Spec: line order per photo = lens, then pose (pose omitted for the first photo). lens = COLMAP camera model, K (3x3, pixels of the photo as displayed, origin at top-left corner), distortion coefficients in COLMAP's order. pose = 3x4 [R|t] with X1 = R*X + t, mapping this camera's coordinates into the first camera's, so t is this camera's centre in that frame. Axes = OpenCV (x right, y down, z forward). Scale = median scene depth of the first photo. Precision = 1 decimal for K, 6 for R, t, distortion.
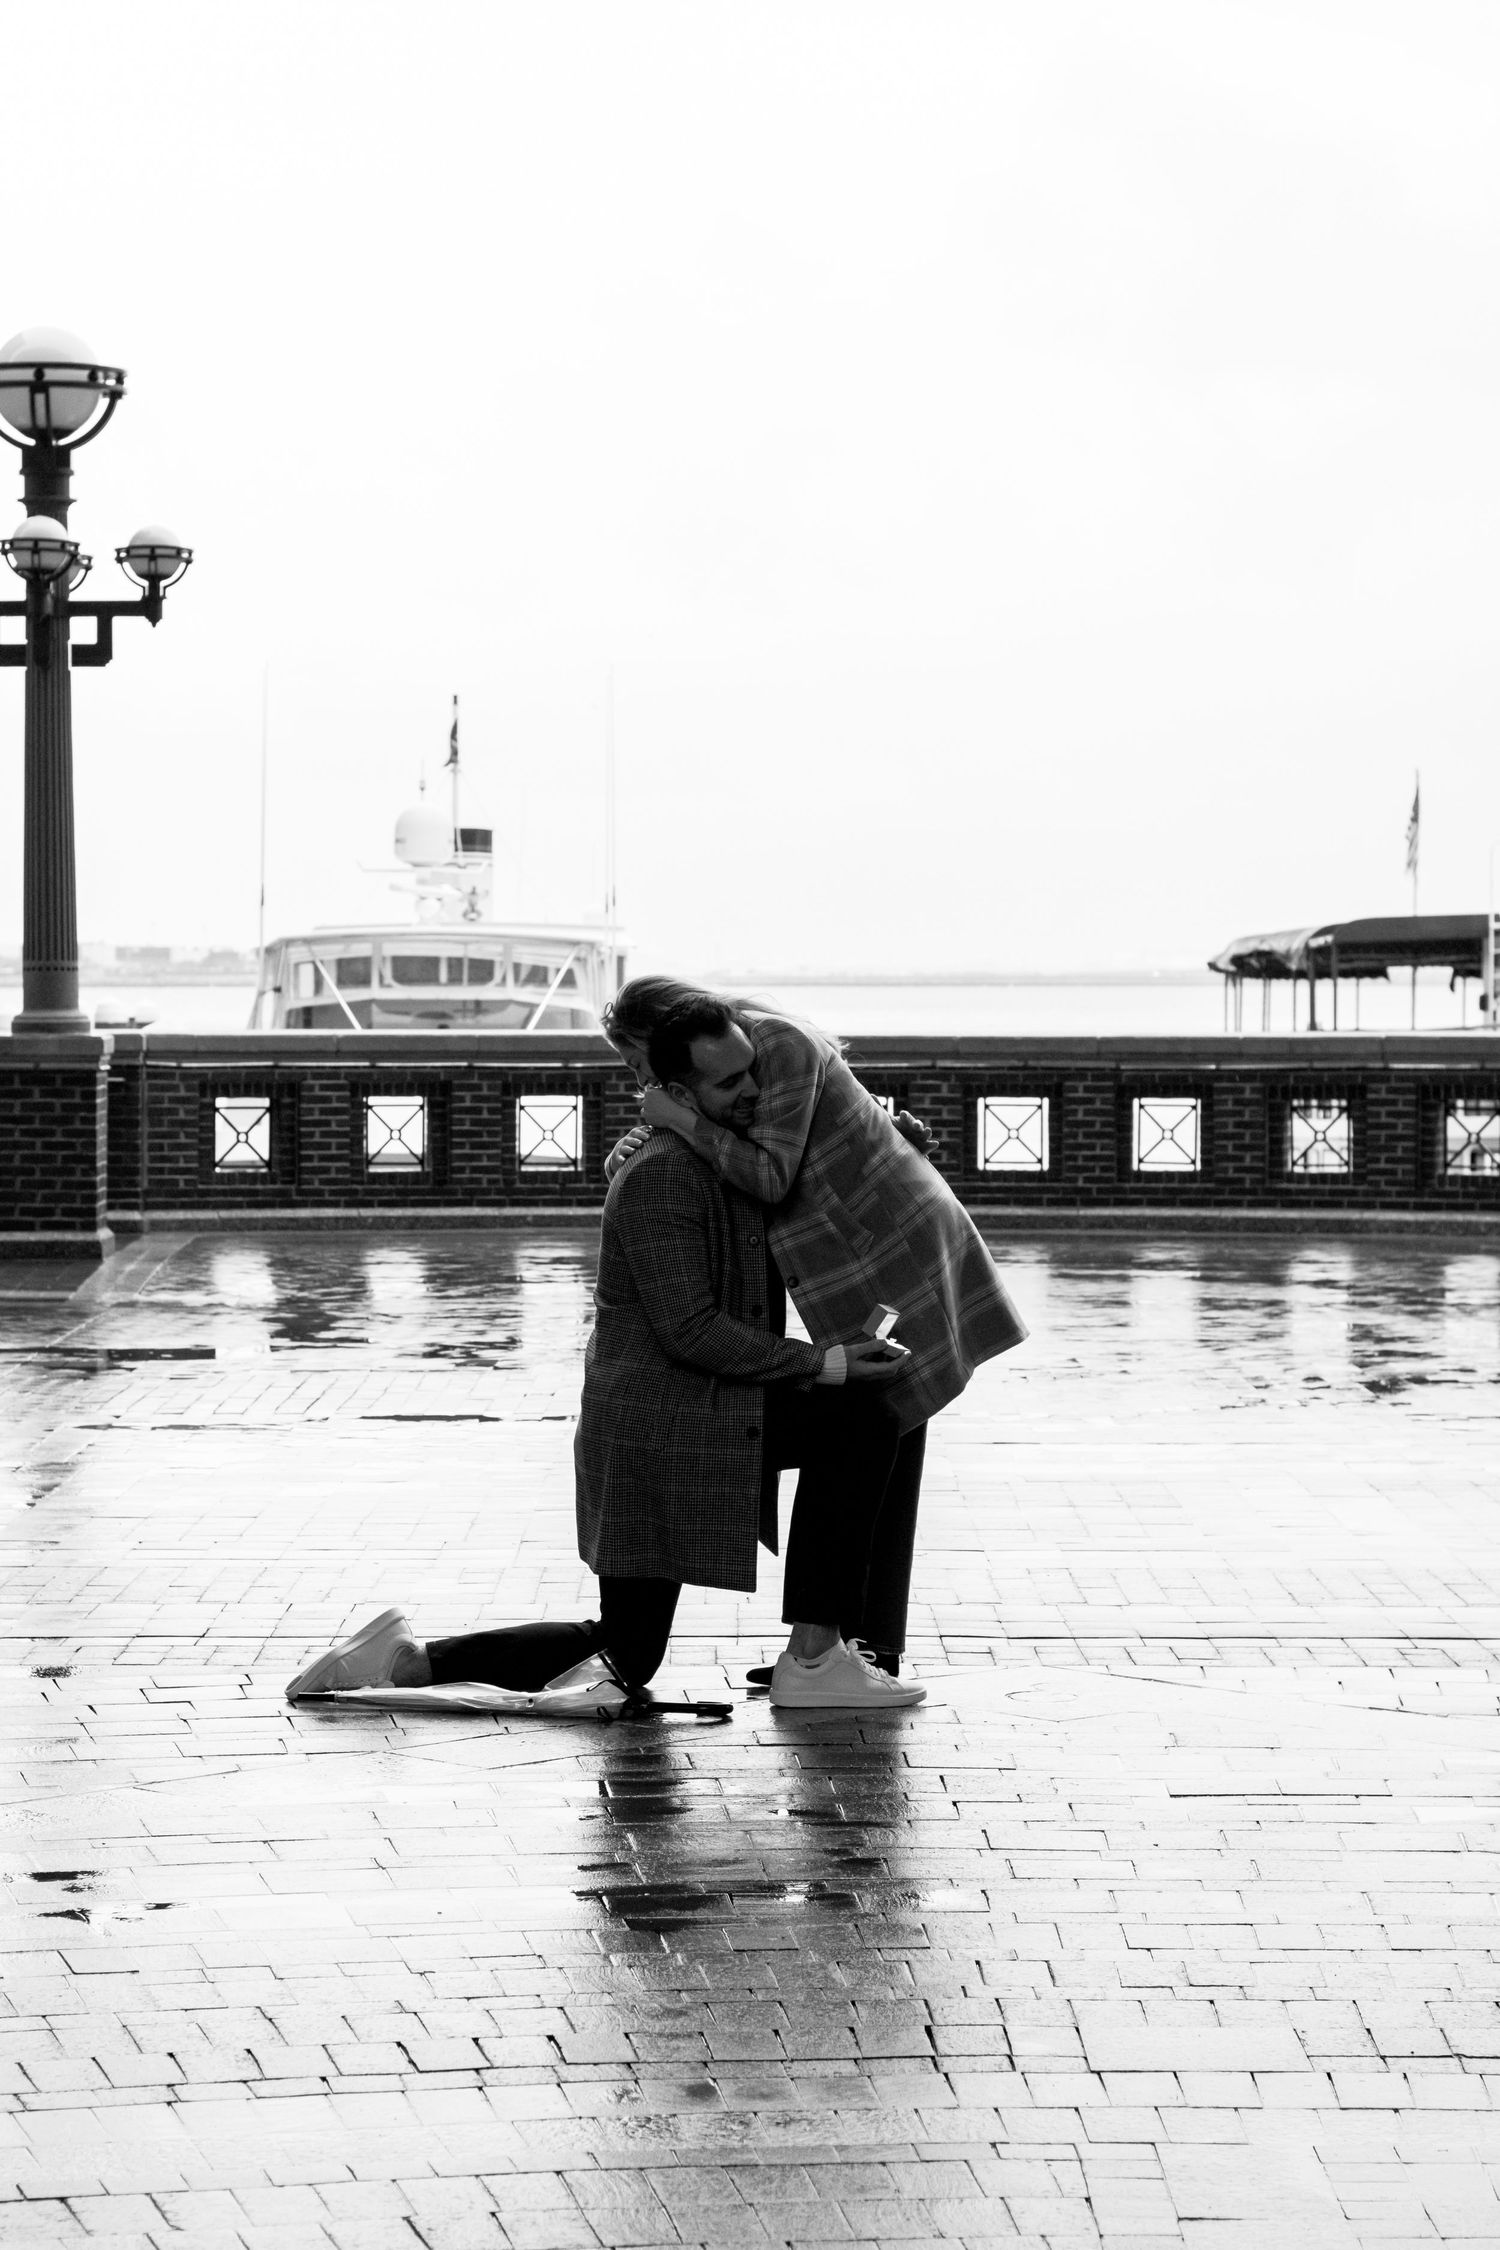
lens RADIAL K [[5011.2, 0, 641.4], [0, 5011.2, 1238.3], [0, 0, 1]] dist [-0.073372, 0.000000]
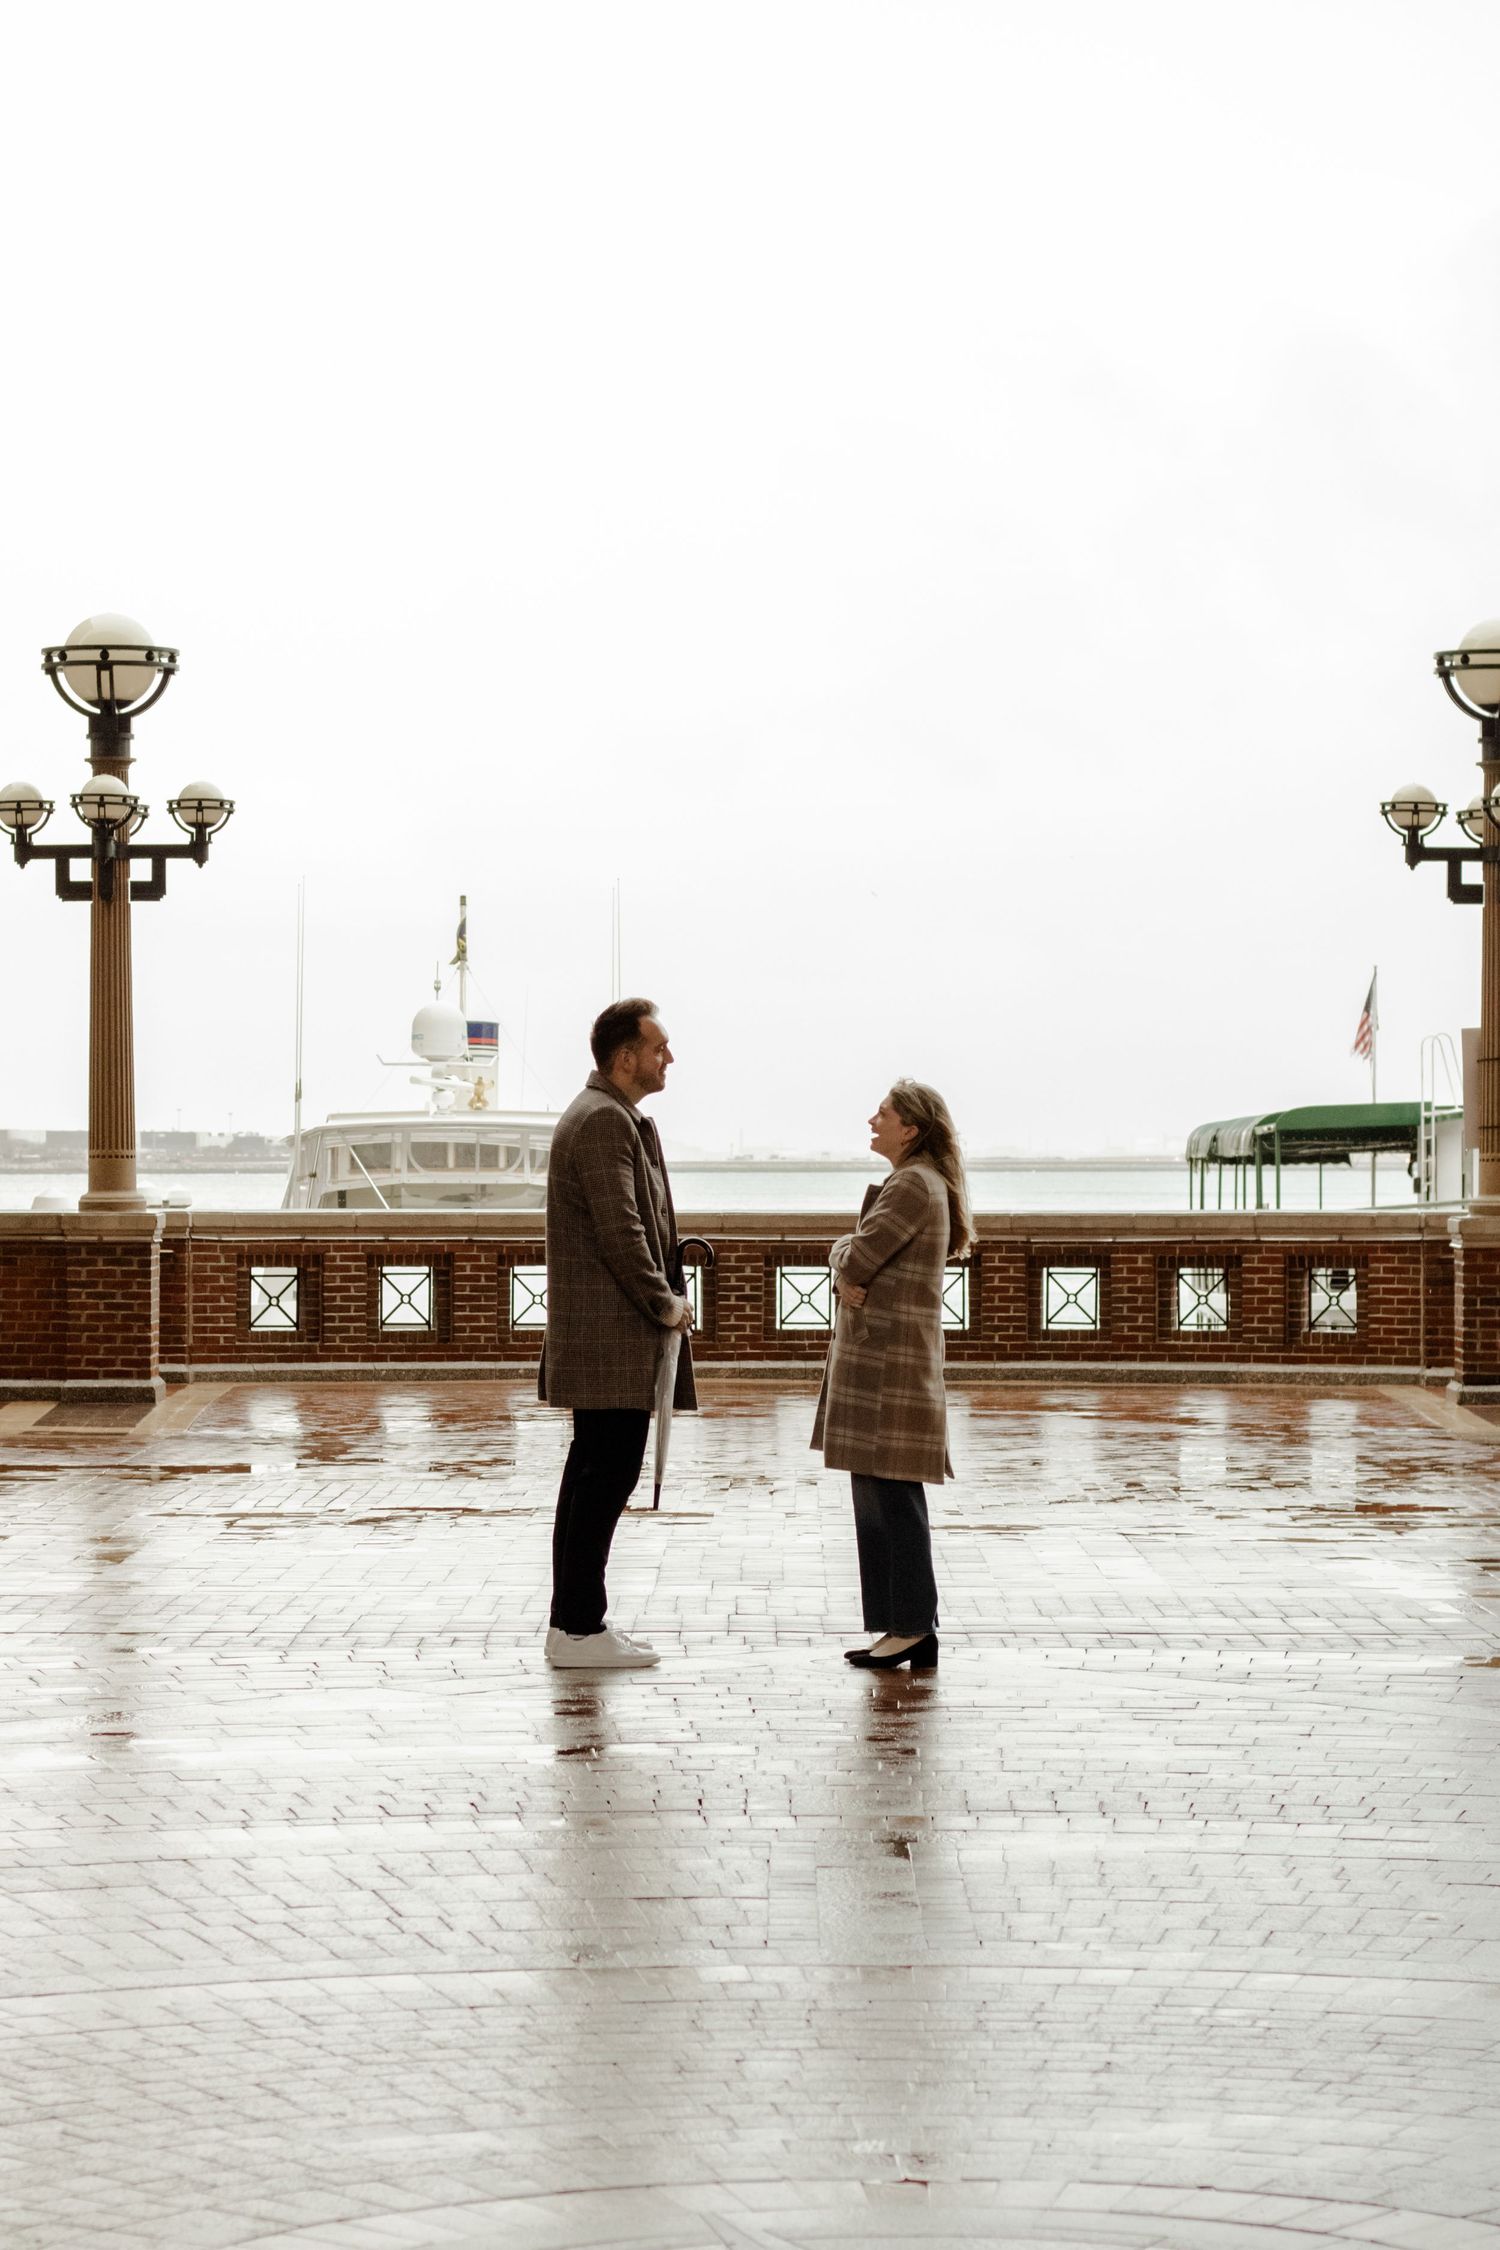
lens RADIAL K [[5011.2, 0, 646.6], [0, 5011.2, 1217.5], [0, 0, 1]] dist [-0.073372, 0.000000]
pose [[0.999993, -0.000482, -0.003814, 0.012020], [0.000325, 0.999157, -0.041054, 0.008794], [0.003830, 0.041052, 0.999150, -0.172660]]
